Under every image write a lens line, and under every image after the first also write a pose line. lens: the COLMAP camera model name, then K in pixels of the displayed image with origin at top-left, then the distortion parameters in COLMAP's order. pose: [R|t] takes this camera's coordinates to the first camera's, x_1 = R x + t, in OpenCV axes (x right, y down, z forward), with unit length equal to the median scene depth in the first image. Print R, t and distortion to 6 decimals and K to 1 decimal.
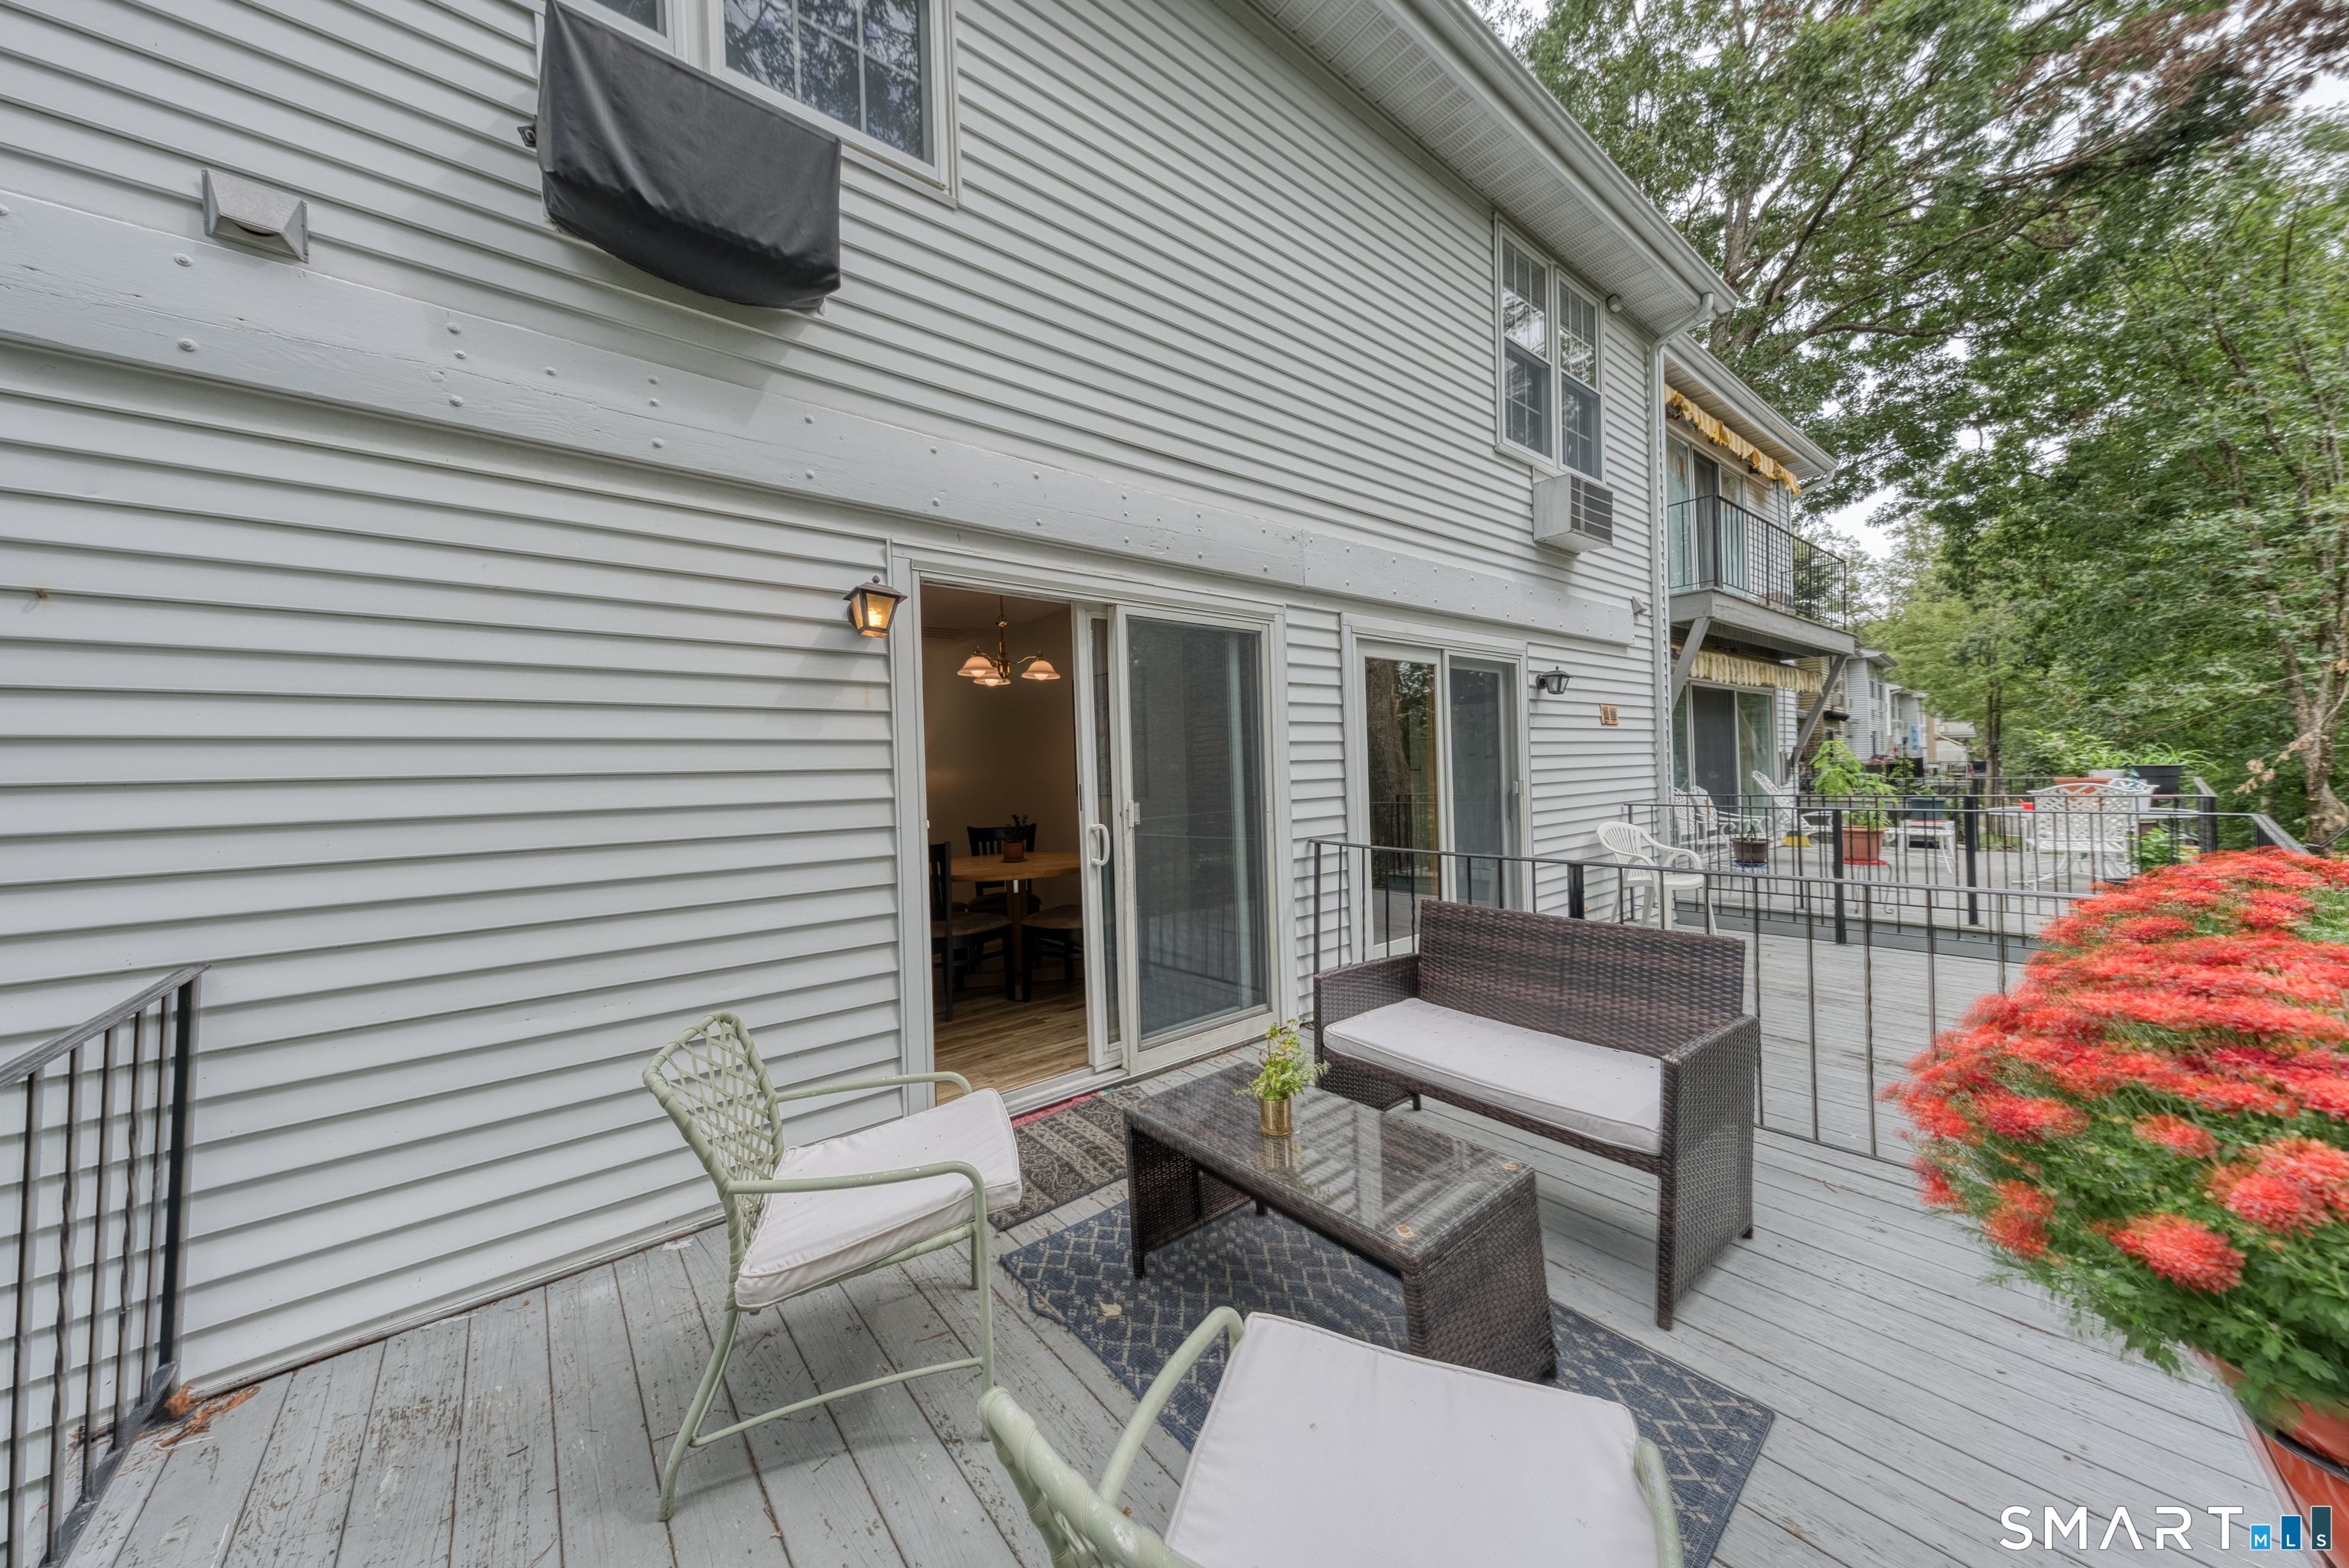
lens RADIAL K [[791.9, 0, 1170.9], [0, 791.9, 776.1], [0, 0, 1]] dist [0.001027, 0.000044]
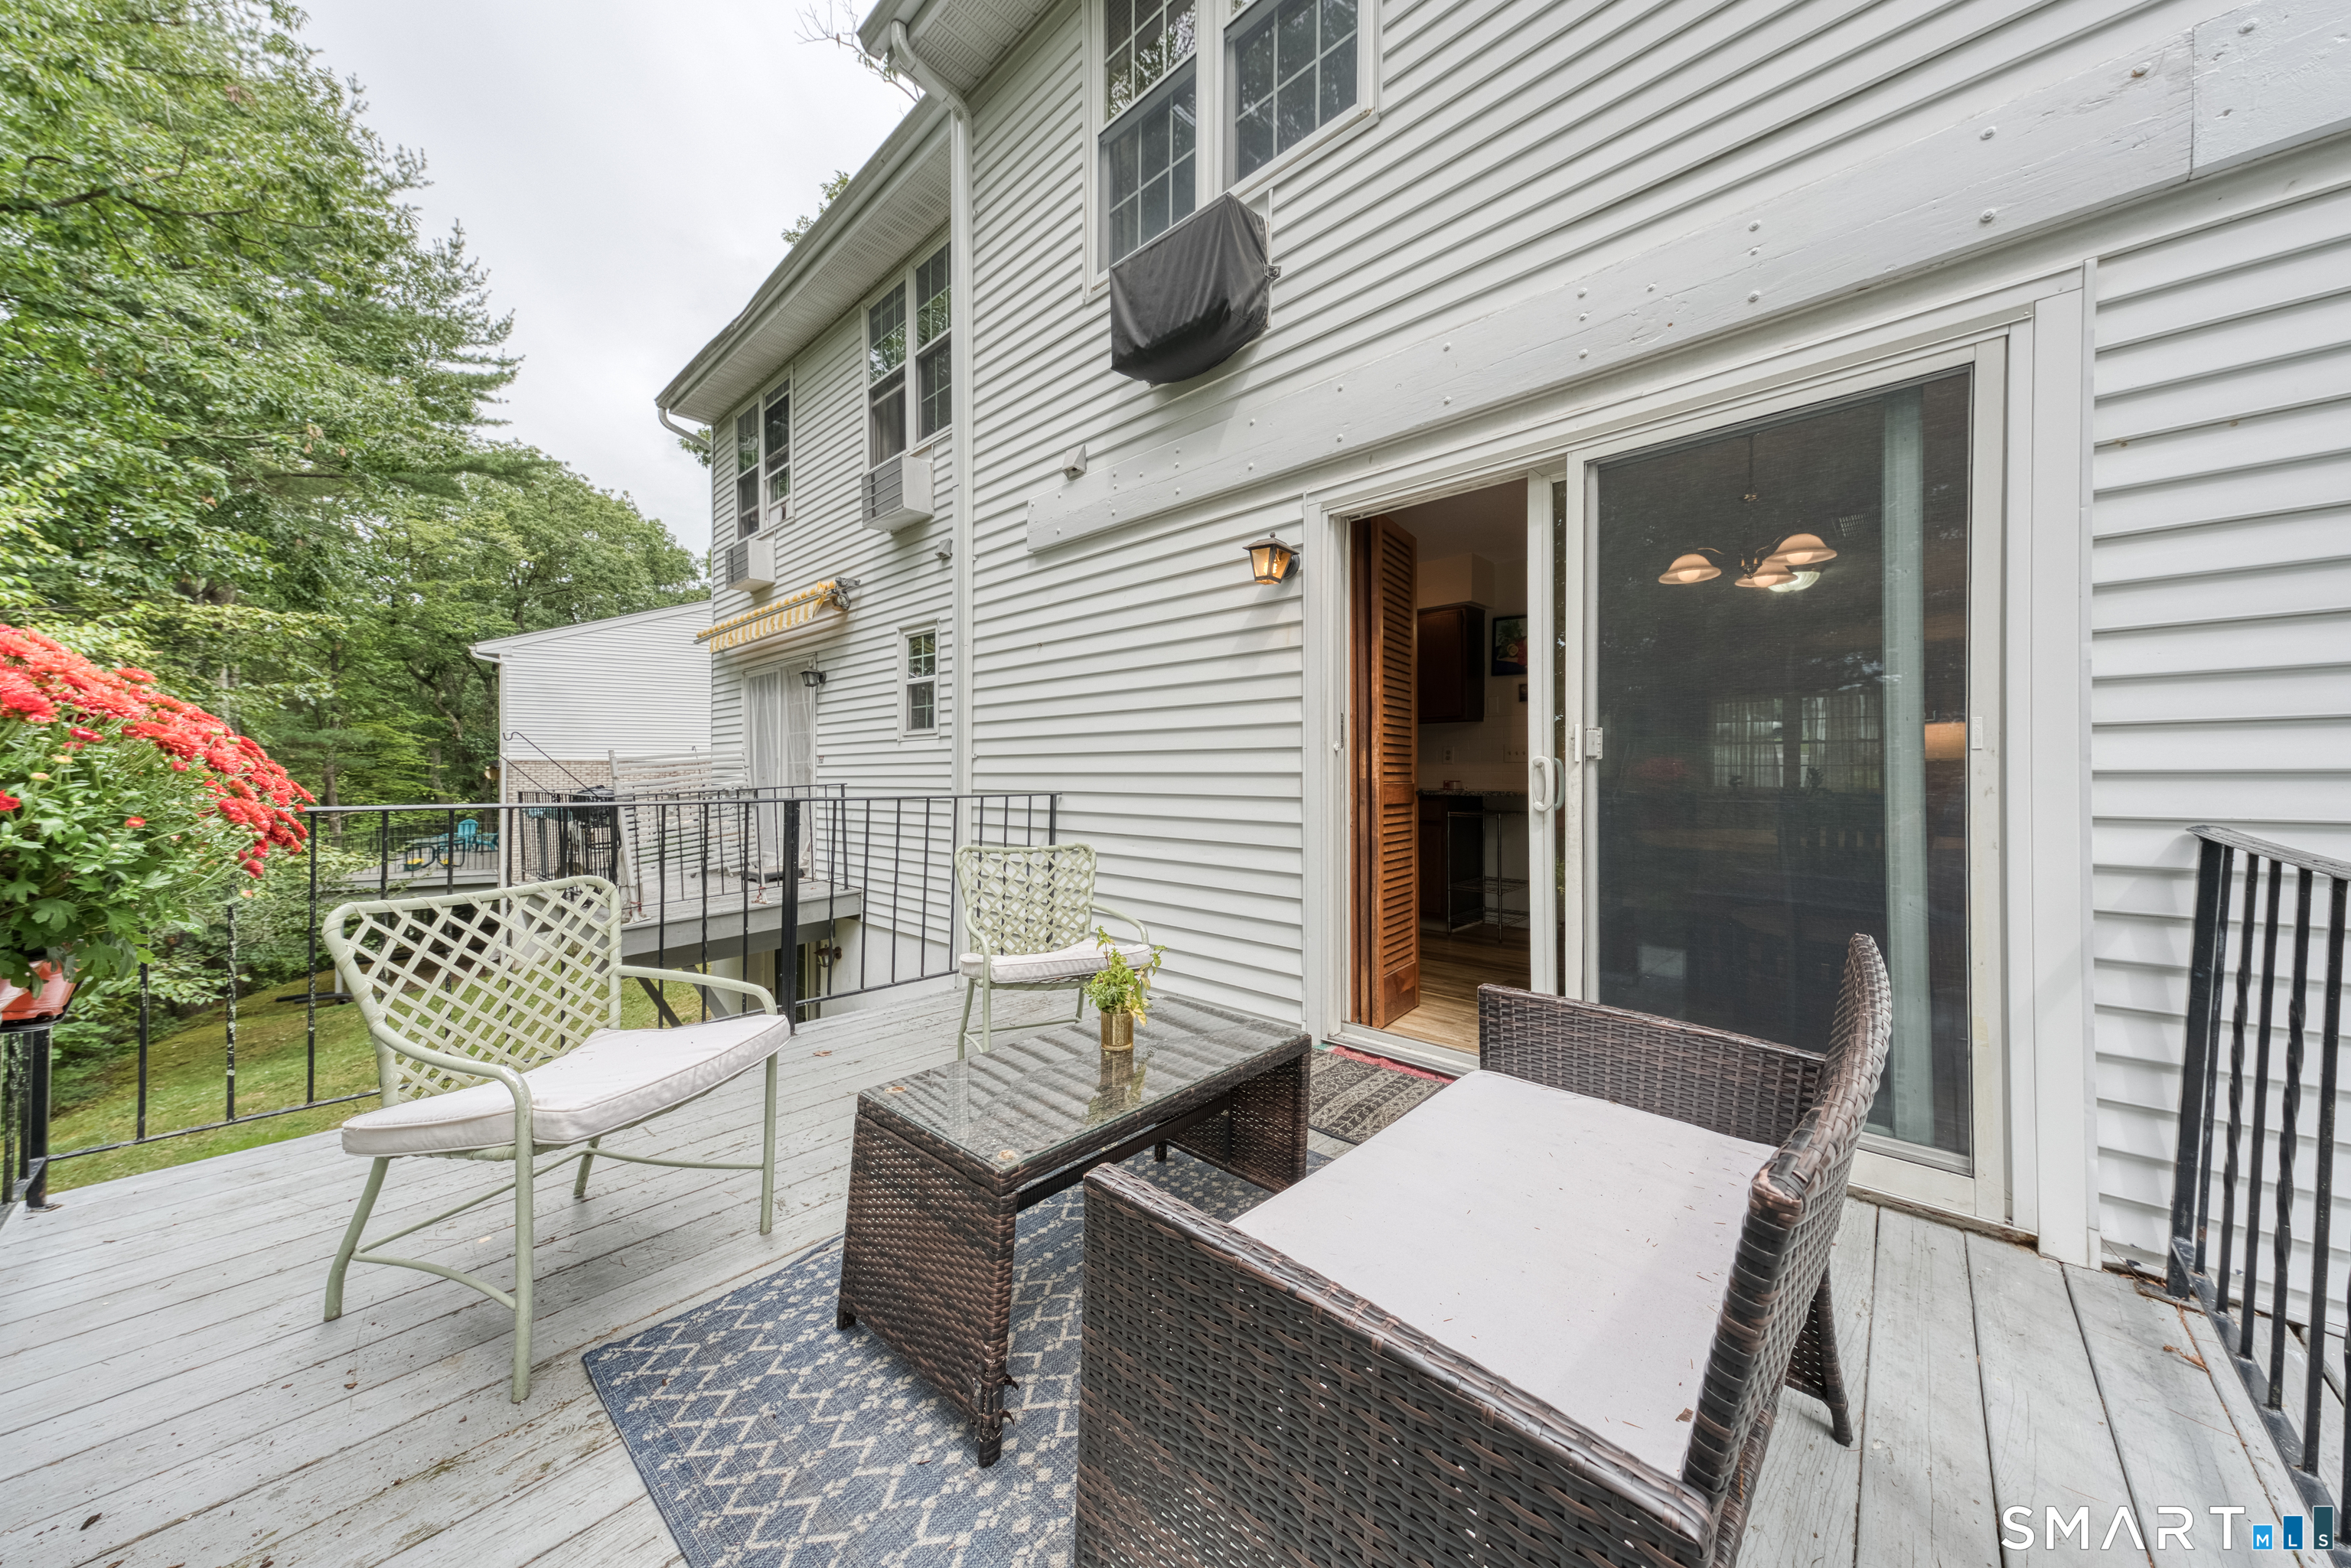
lens RADIAL K [[792.7, 0, 1171.9], [0, 792.7, 776.1], [0, 0, 1]] dist [0.001027, 0.000044]
pose [[0.121642, 0.029573, -0.992133, 0.686032], [-0.008519, 0.999550, 0.028749, 0.067034], [0.992537, 0.004955, 0.121840, 0.621015]]
